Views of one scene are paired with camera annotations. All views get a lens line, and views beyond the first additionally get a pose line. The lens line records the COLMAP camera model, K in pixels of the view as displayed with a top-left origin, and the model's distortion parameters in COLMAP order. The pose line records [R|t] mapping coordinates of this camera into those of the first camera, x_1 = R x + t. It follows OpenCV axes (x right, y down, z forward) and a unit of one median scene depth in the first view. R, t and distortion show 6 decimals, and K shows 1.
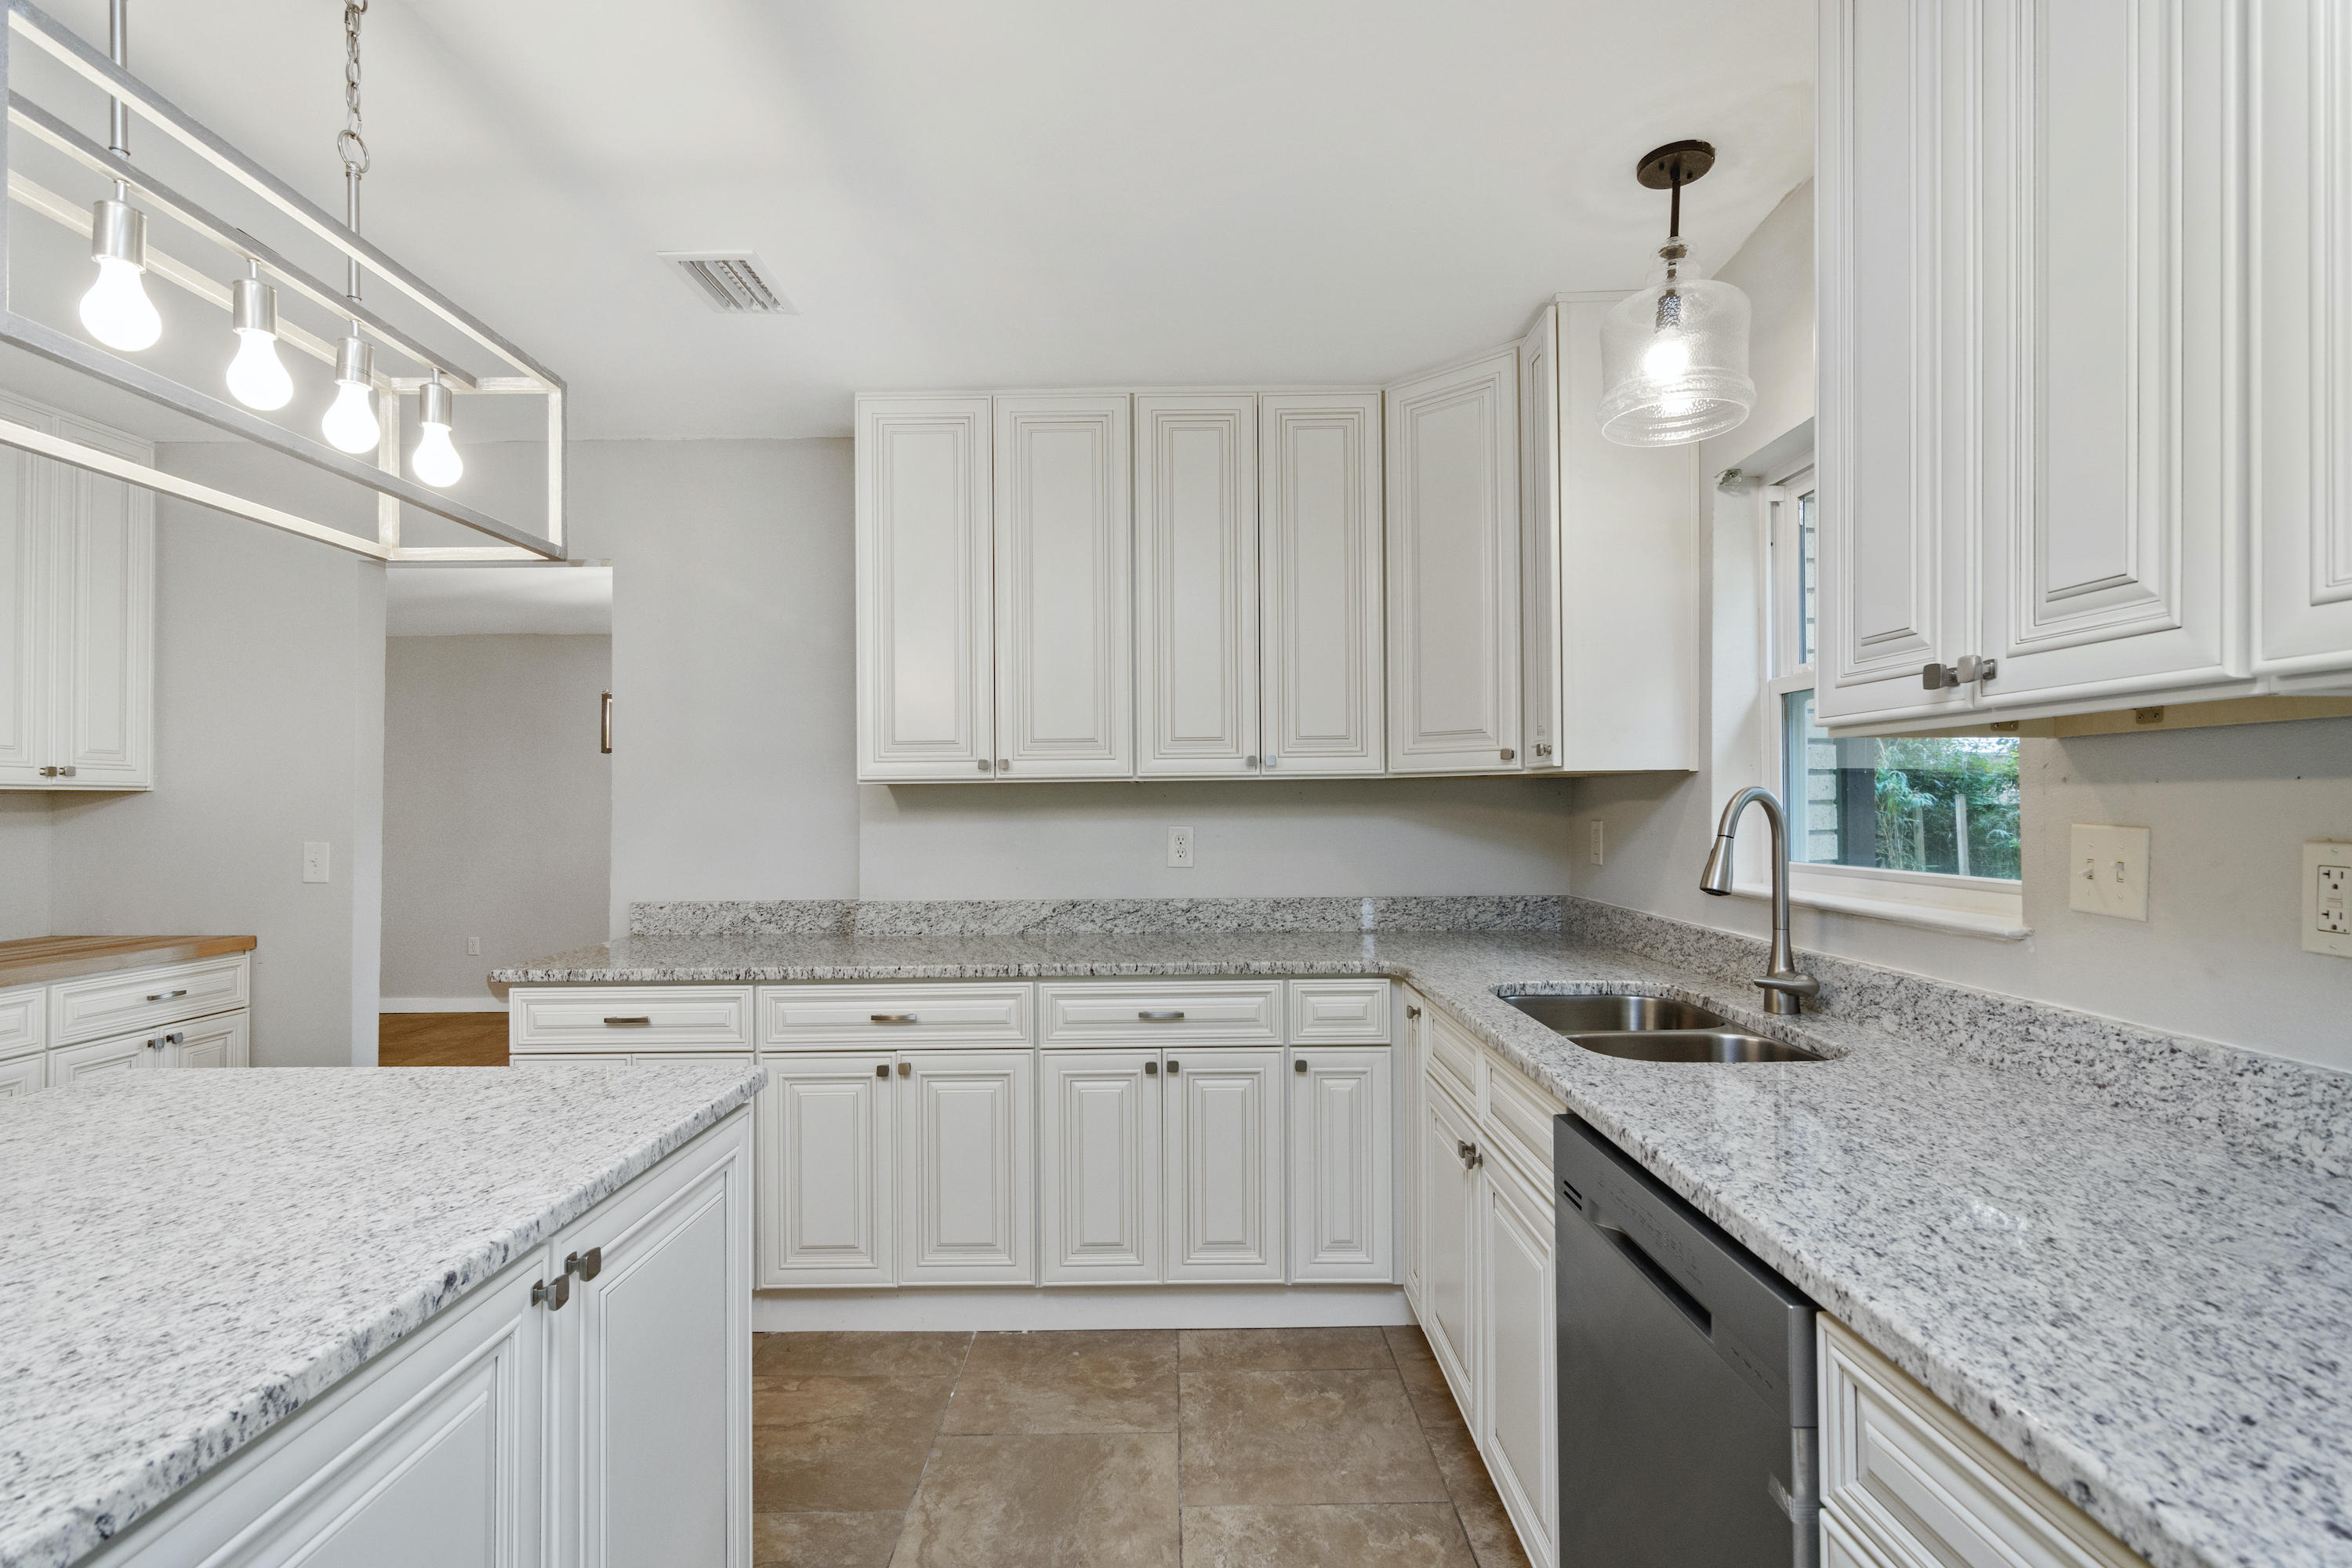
lens RADIAL K [[1162.3, 0, 1170.2], [0, 1162.3, 813.2], [0, 0, 1]] dist [0.001101, 0.001650]
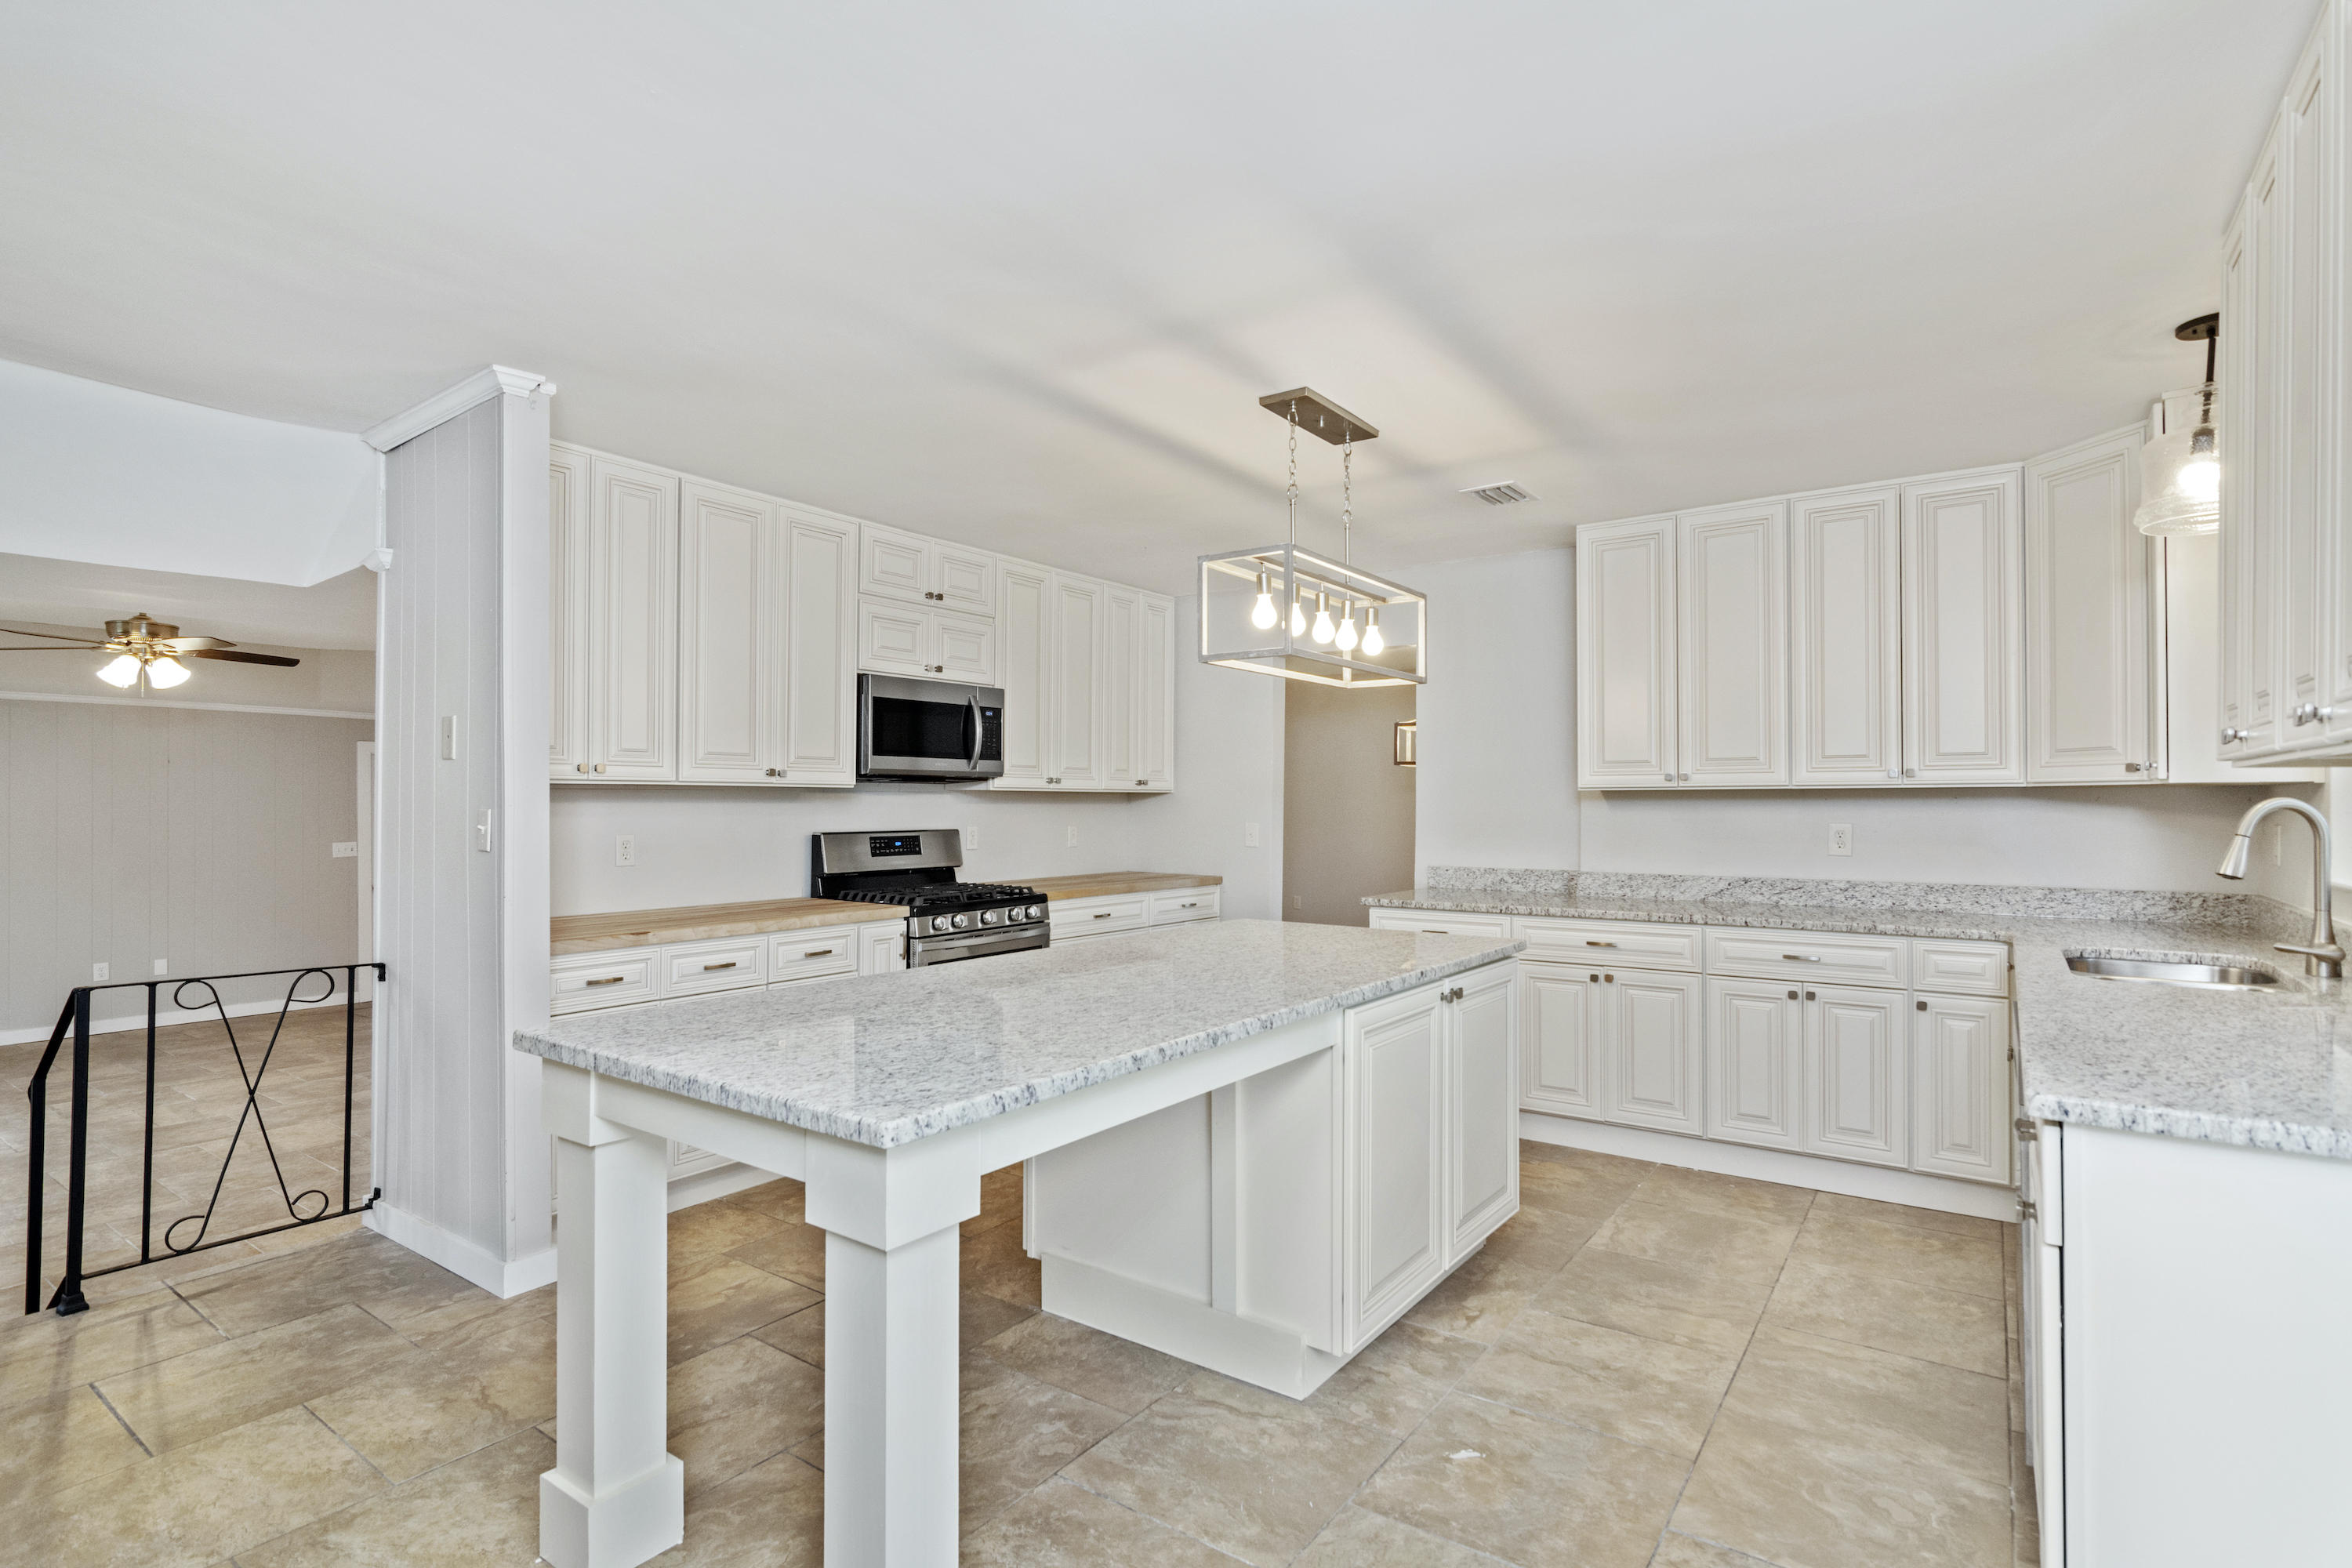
lens RADIAL K [[1095.3, 0, 1154.8], [0, 1095.3, 770.1], [0, 0, 1]] dist [-0.012757, -0.000405]
pose [[0.802702, -0.009086, -0.596311, 0.149935], [-0.012365, 0.999415, -0.031873, 0.000033], [0.596252, 0.032958, 0.802120, -0.513712]]
